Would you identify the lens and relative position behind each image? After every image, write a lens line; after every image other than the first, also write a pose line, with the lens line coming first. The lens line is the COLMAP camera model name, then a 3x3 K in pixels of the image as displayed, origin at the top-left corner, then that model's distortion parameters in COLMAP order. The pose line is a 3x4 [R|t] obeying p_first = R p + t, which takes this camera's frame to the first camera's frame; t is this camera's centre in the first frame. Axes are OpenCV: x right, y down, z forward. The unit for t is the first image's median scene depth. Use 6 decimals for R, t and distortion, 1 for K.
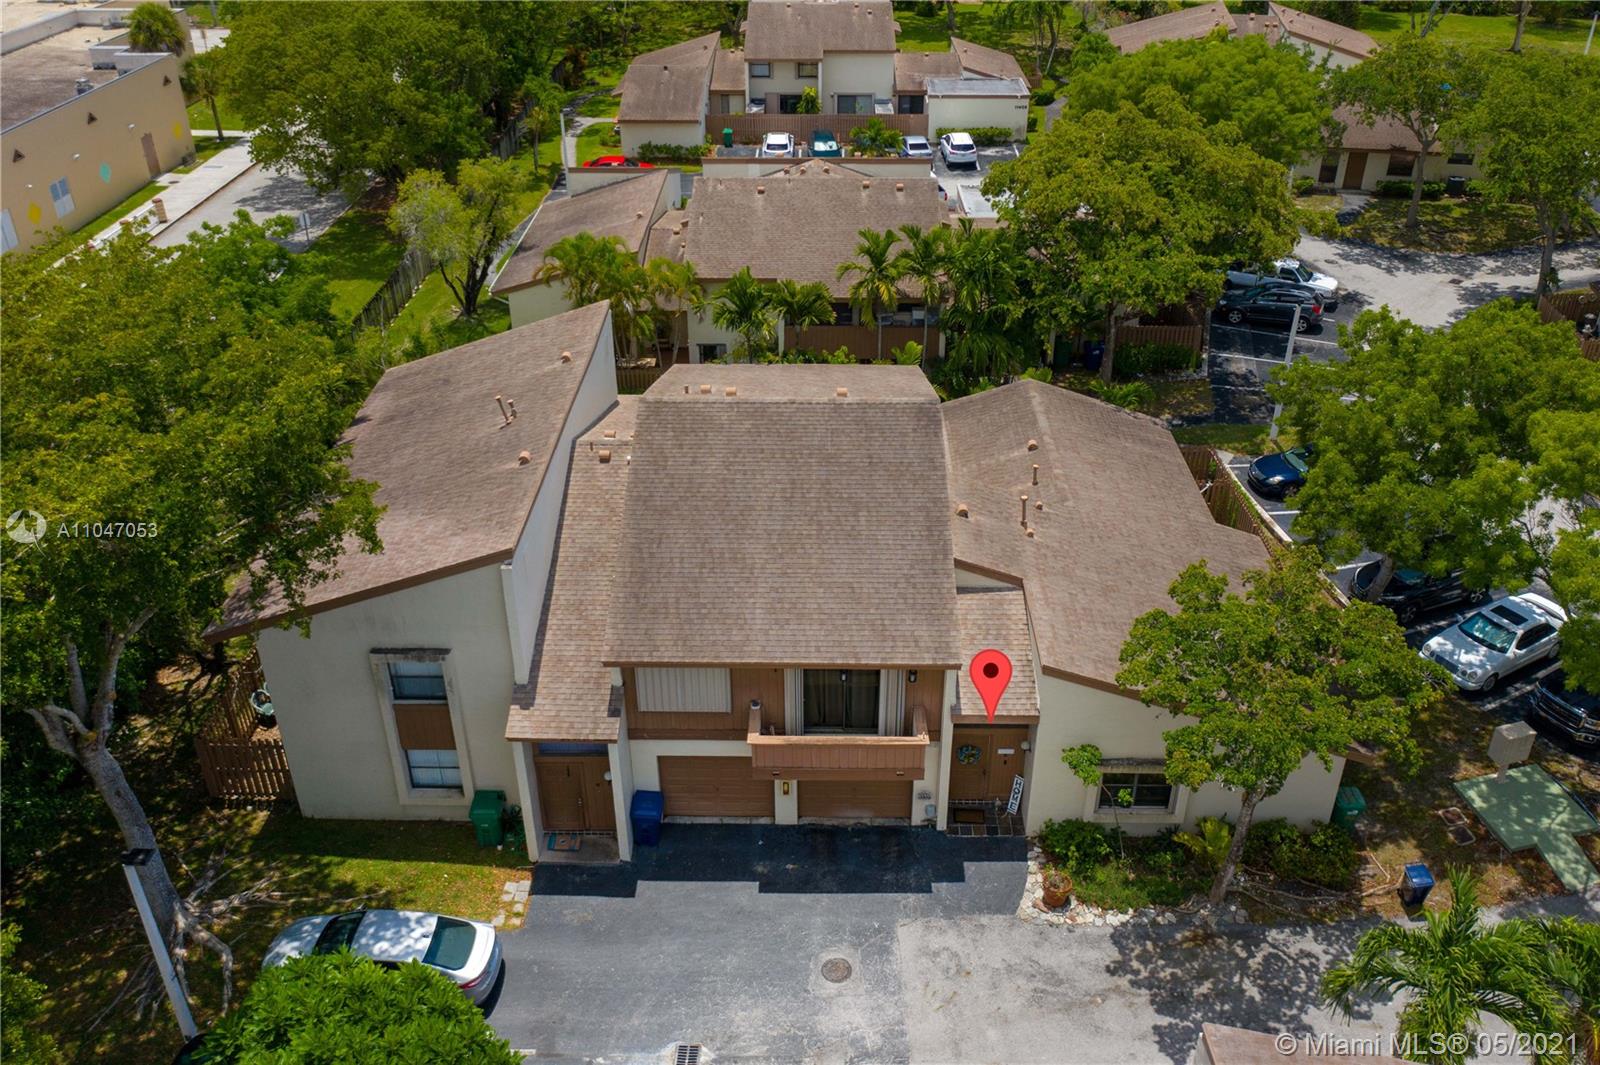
lens RADIAL K [[1281.8, 0, 824.7], [0, 1281.8, 474.3], [0, 0, 1]] dist [-0.007114, -0.006879]
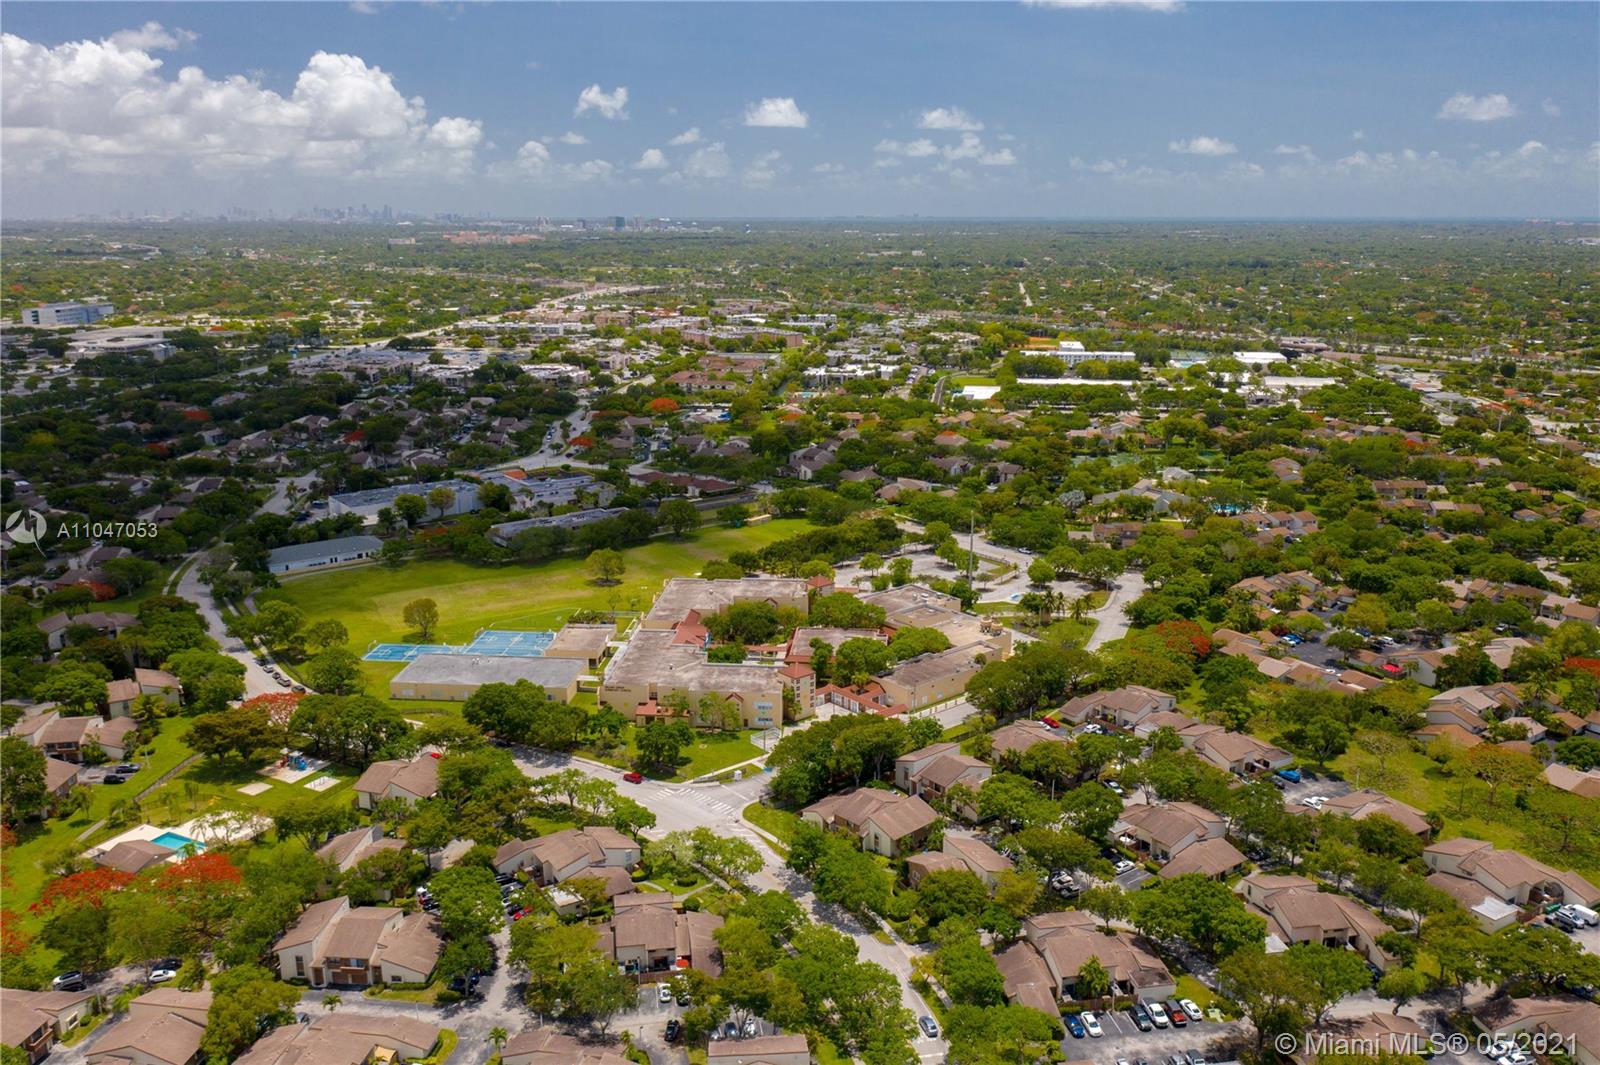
lens RADIAL K [[1281.8, 0, 801.0], [0, 1281.8, 532.1], [0, 0, 1]] dist [-0.007114, -0.006879]
pose [[0.646662, 0.184560, -0.740113, 5.890797], [-0.373284, 0.922731, -0.096052, -0.279434], [0.665198, 0.338385, 0.665588, -6.474374]]
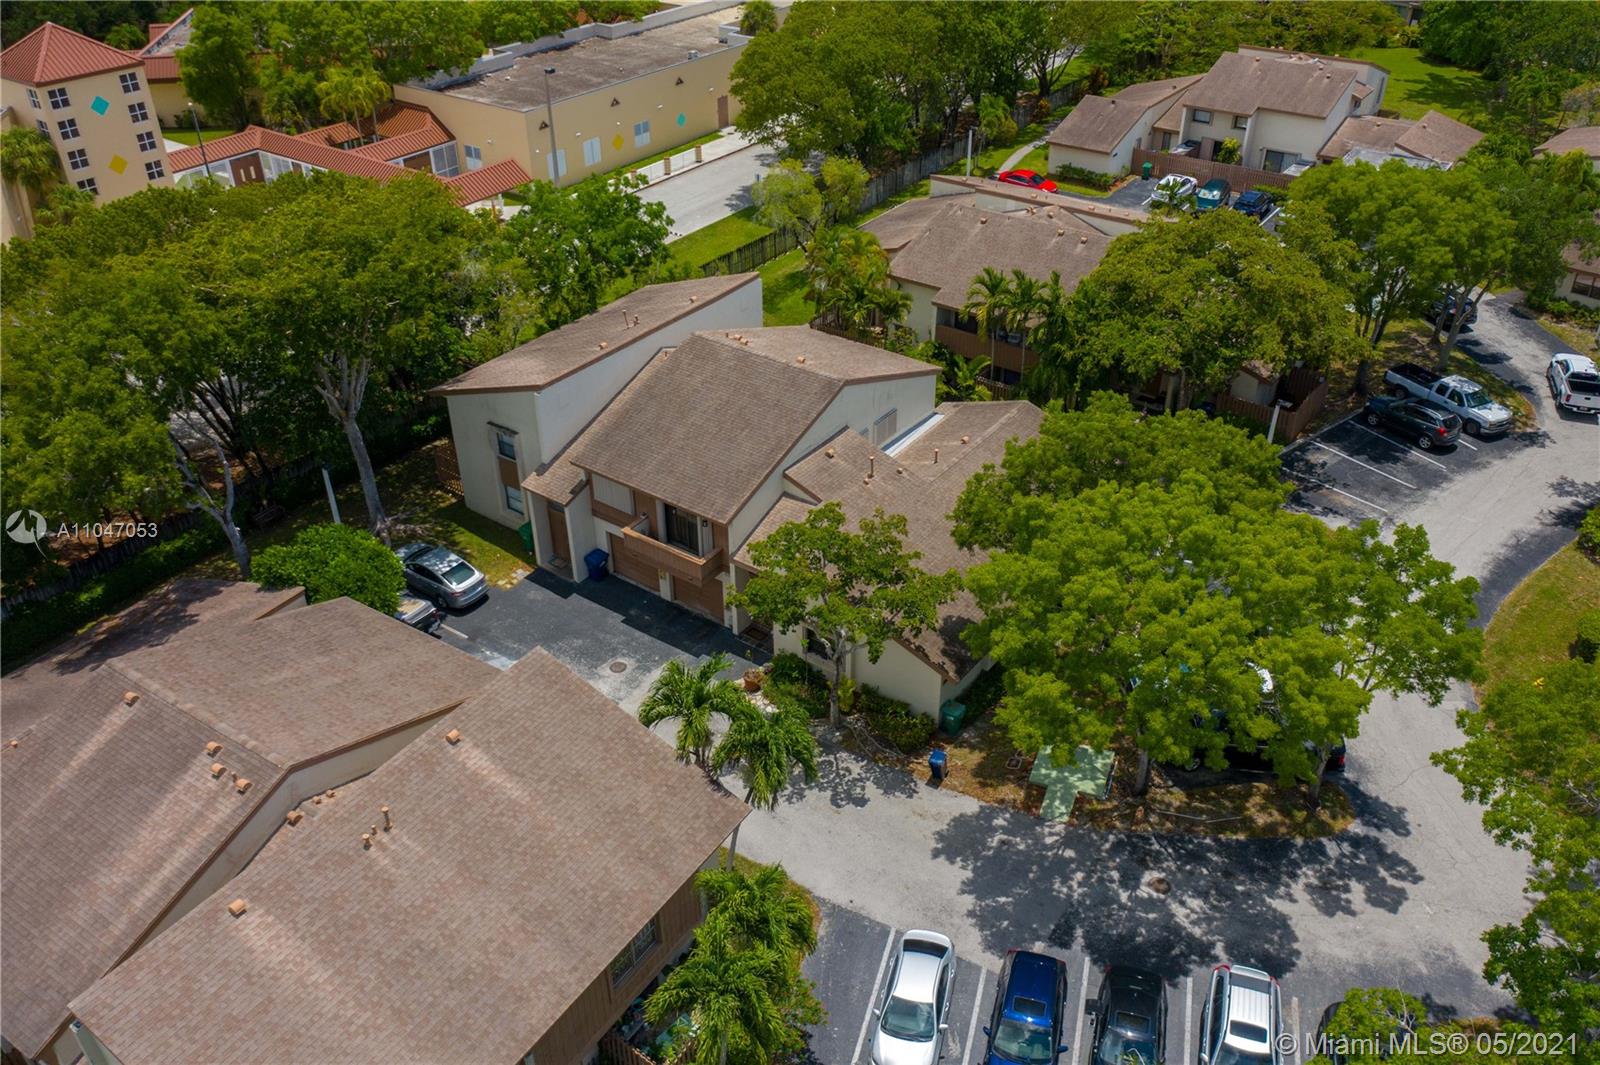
lens RADIAL K [[1281.8, 0, 808.2], [0, 1281.8, 527.5], [0, 0, 1]] dist [-0.007114, -0.006879]
pose [[0.814159, 0.309877, -0.491040, 0.947634], [-0.278387, 0.950470, 0.138231, -0.100232], [0.509554, 0.024157, 0.860100, -0.349005]]
